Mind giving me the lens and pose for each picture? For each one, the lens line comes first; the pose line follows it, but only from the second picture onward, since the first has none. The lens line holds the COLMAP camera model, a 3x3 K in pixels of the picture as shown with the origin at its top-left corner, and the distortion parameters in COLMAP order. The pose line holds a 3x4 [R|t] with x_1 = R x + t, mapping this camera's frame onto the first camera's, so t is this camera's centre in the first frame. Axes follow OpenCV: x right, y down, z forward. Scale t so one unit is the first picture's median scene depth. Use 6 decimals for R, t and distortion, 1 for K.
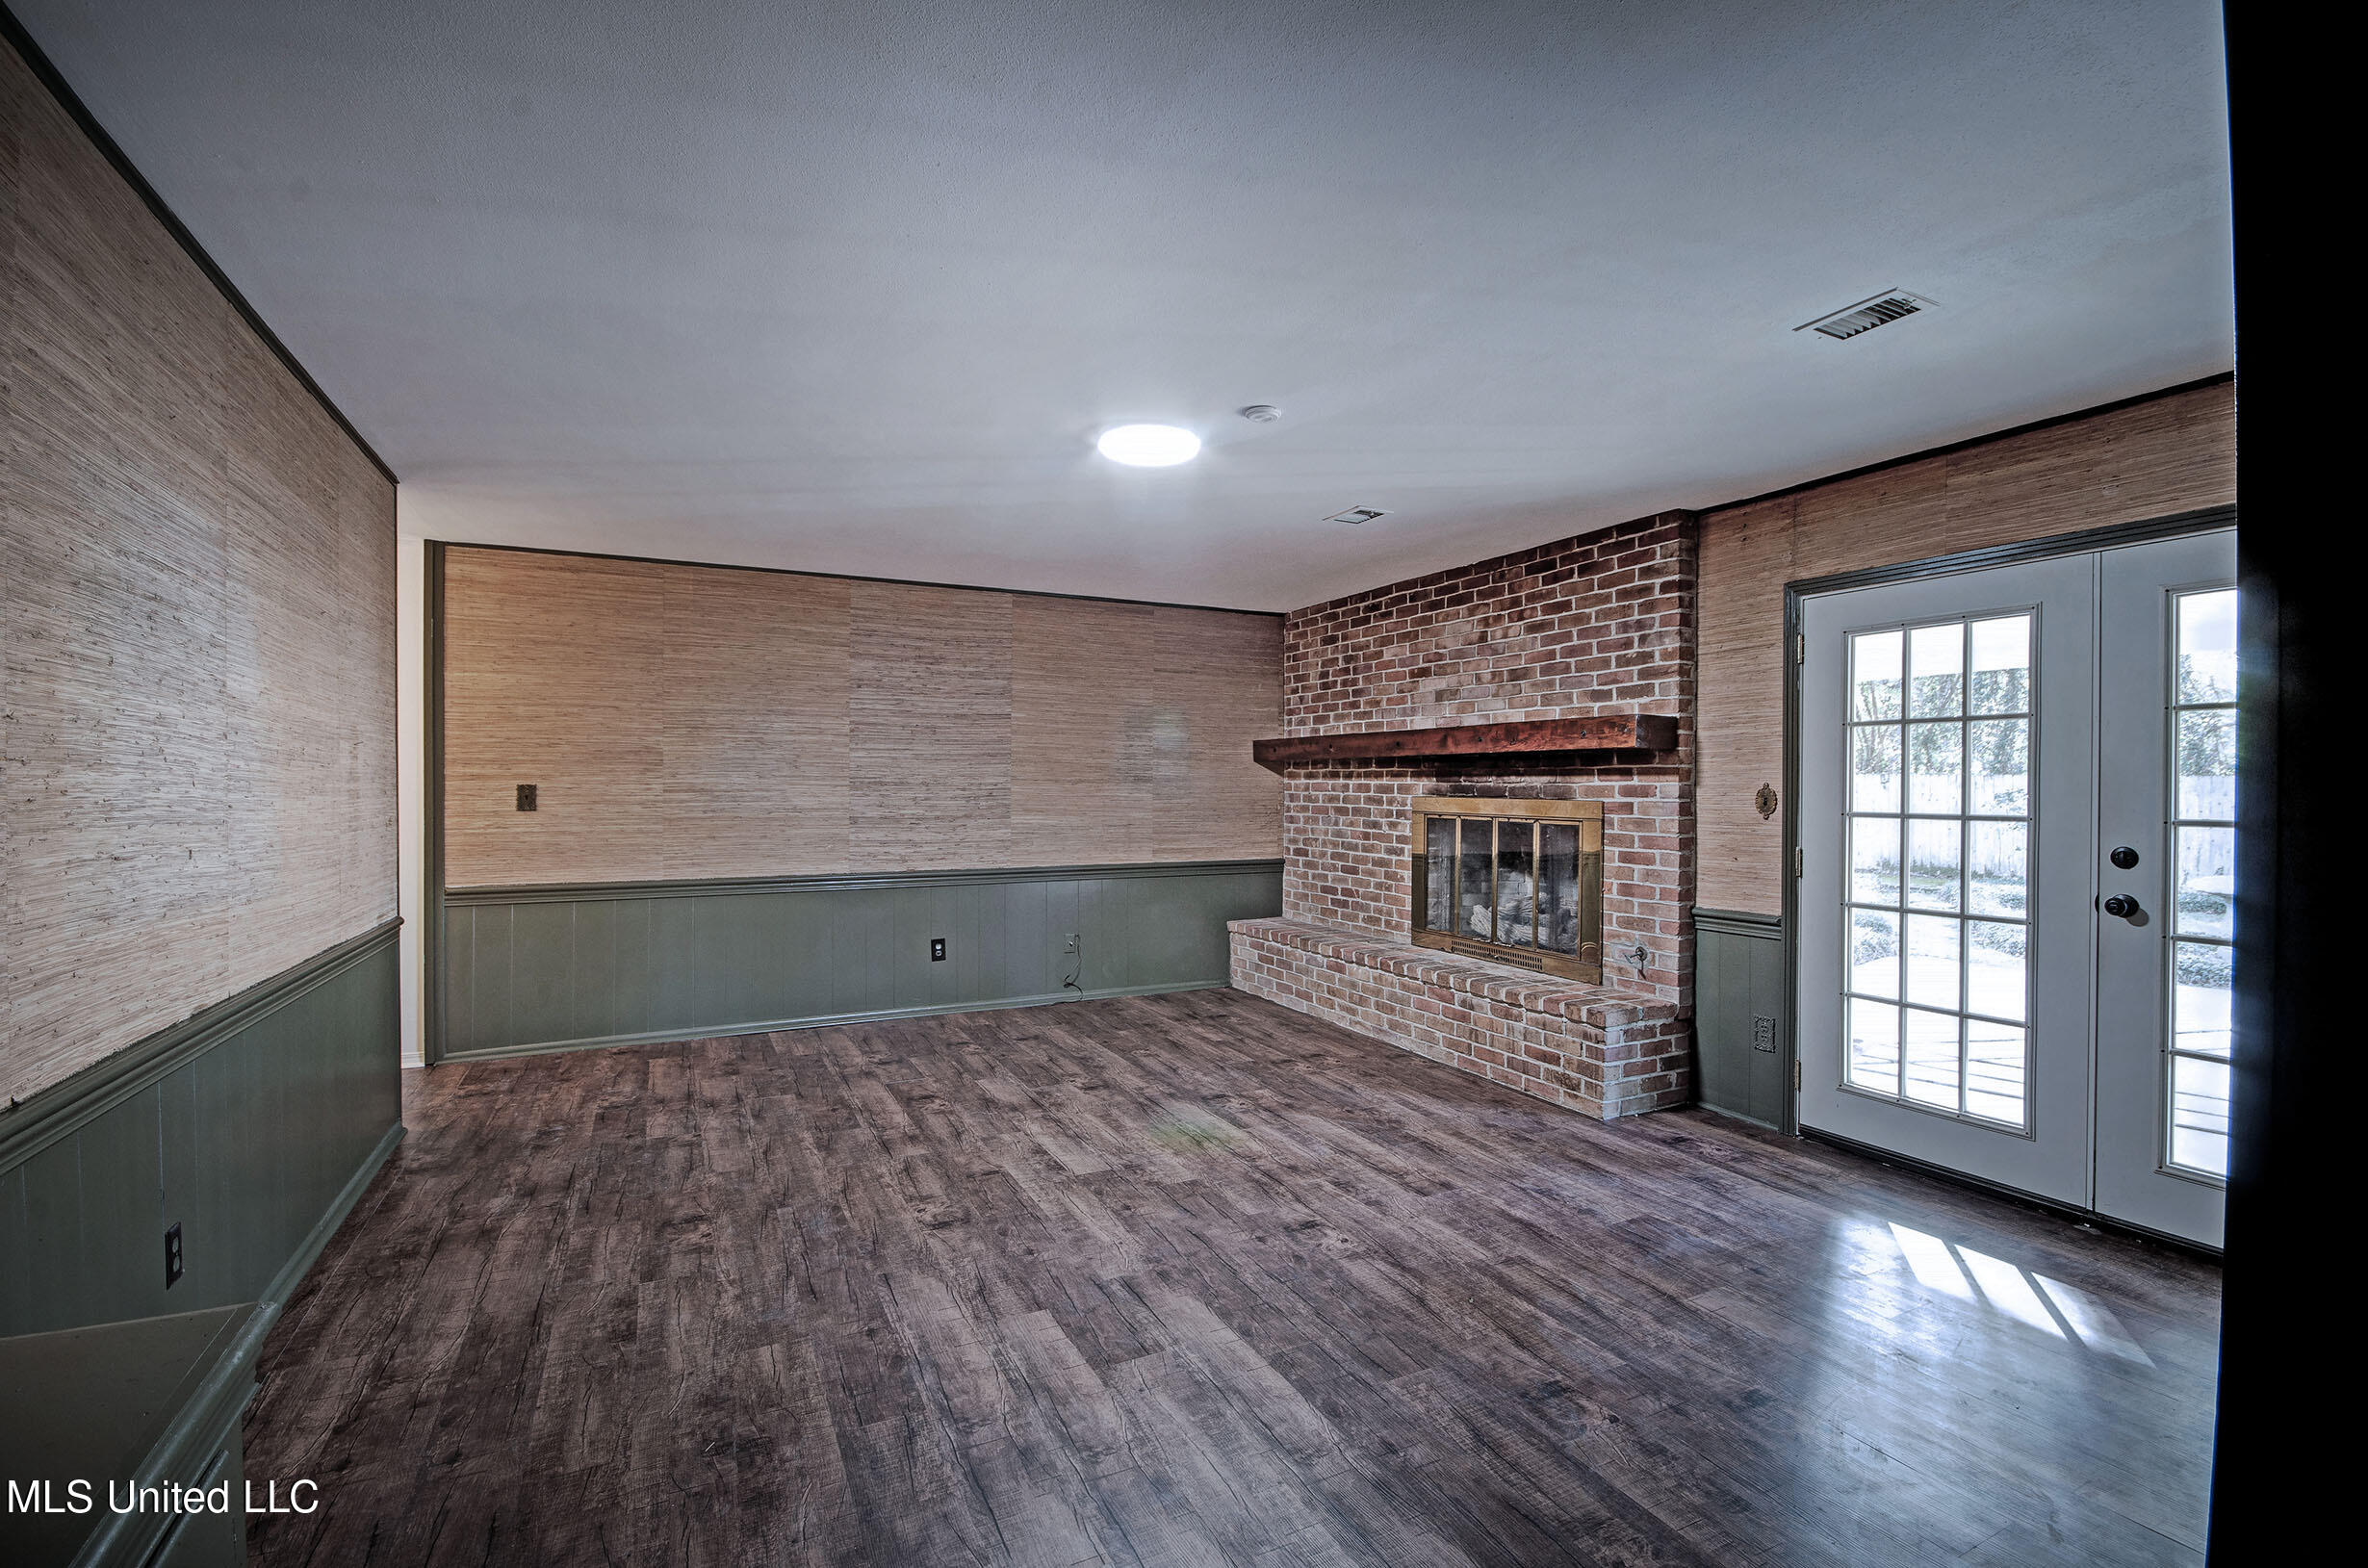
lens RADIAL K [[1040.6, 0, 1173.0], [0, 1040.6, 790.2], [0, 0, 1]] dist [-0.008908, -0.001722]
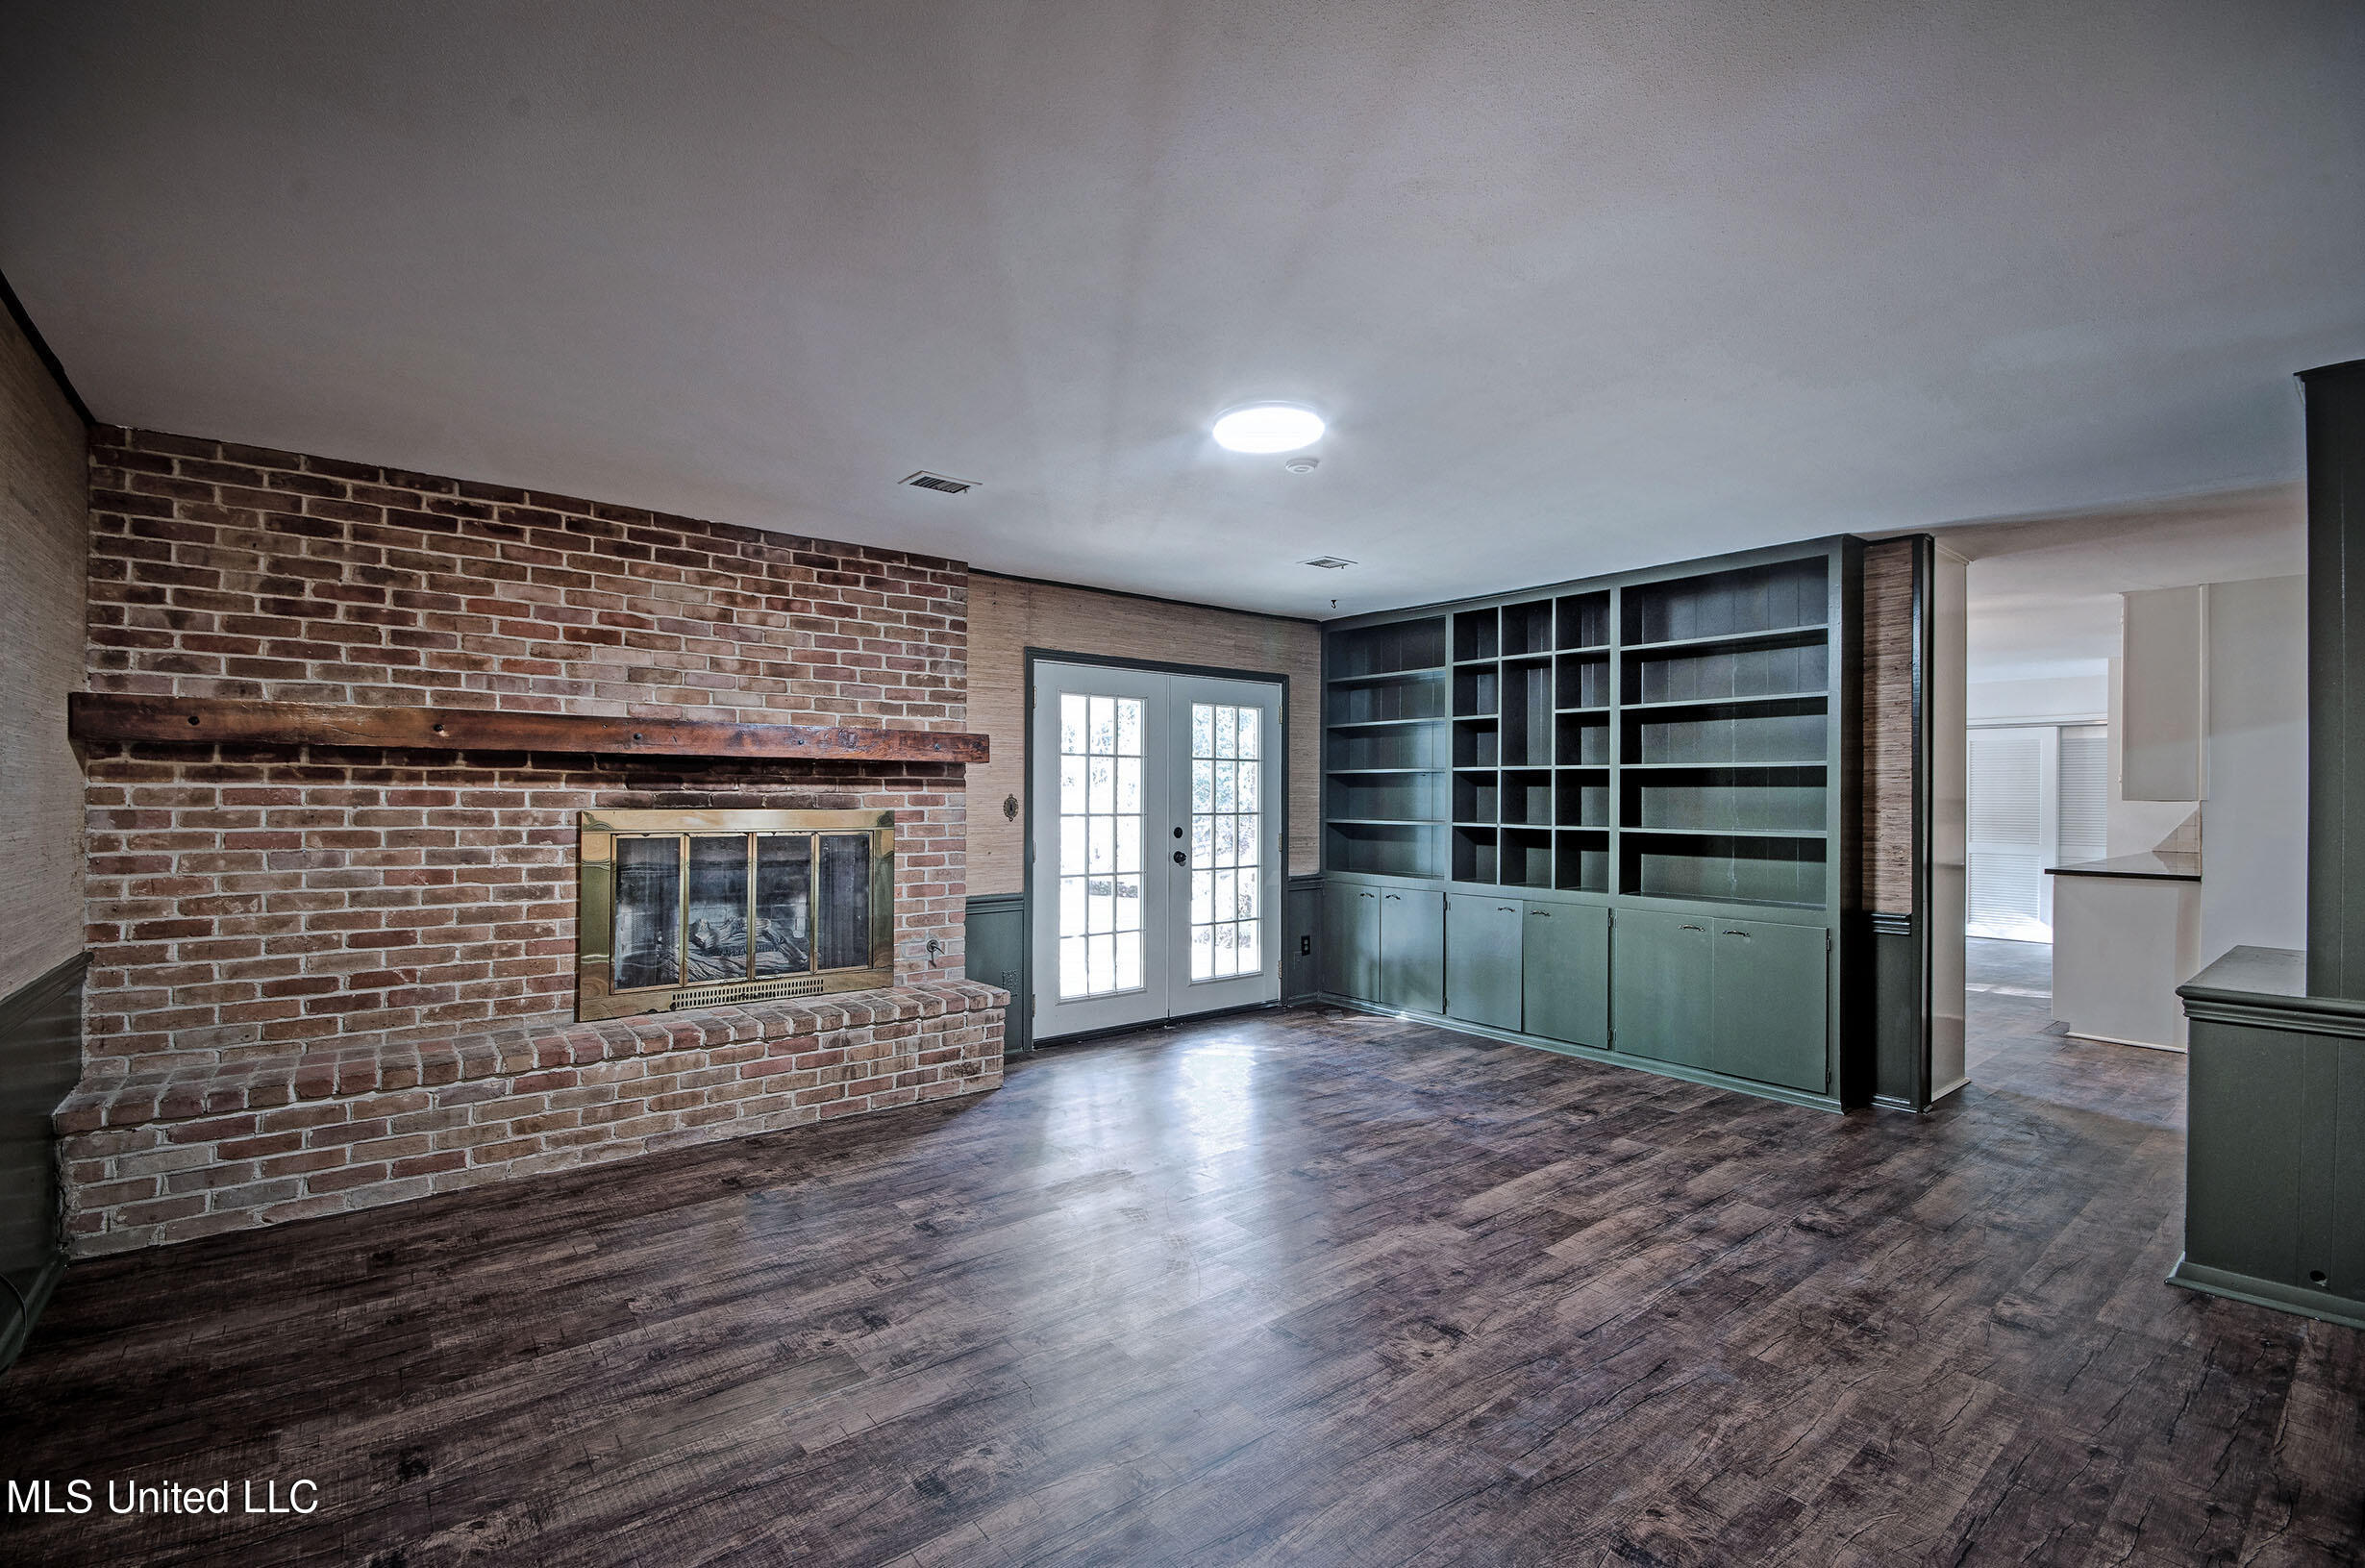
lens RADIAL K [[1039.3, 0, 1170.8], [0, 1039.3, 792.7], [0, 0, 1]] dist [-0.008908, -0.001722]
pose [[-0.218296, -0.000623, 0.975882, -0.660066], [-0.000394, 1.000000, 0.000550, -0.007680], [-0.975882, -0.000265, -0.218297, 0.940913]]
